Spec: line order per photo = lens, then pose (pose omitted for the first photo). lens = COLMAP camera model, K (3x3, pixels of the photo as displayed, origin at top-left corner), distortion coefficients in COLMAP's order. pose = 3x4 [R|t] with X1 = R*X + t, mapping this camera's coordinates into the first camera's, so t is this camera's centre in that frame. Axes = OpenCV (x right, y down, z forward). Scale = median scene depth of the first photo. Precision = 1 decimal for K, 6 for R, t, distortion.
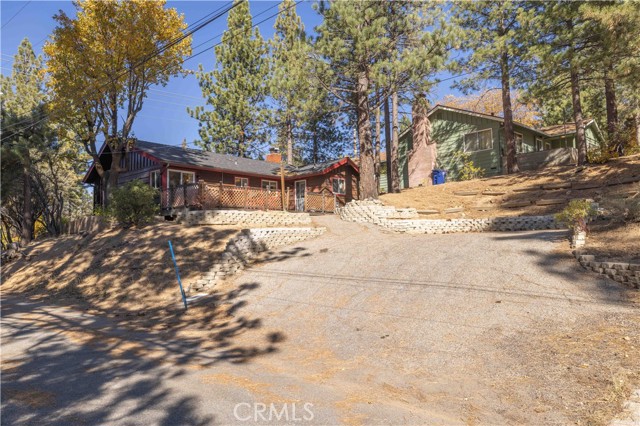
lens RADIAL K [[432.8, 0, 320.1], [0, 432.8, 215.8], [0, 0, 1]] dist [0.004622, 0.000334]
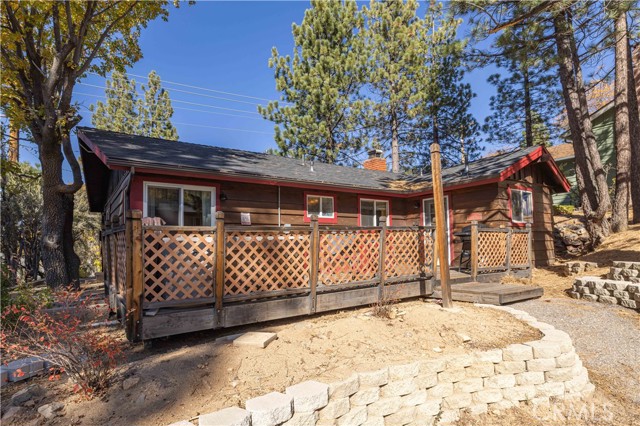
lens RADIAL K [[318.7, 0, 320.0], [0, 318.7, 213.0], [0, 0, 1]] dist [-0.000179, -0.000002]
pose [[0.970607, -0.022601, -0.239605, -0.071757], [0.015159, 0.999345, -0.032856, -0.042448], [0.240191, 0.028259, 0.970314, 0.487165]]
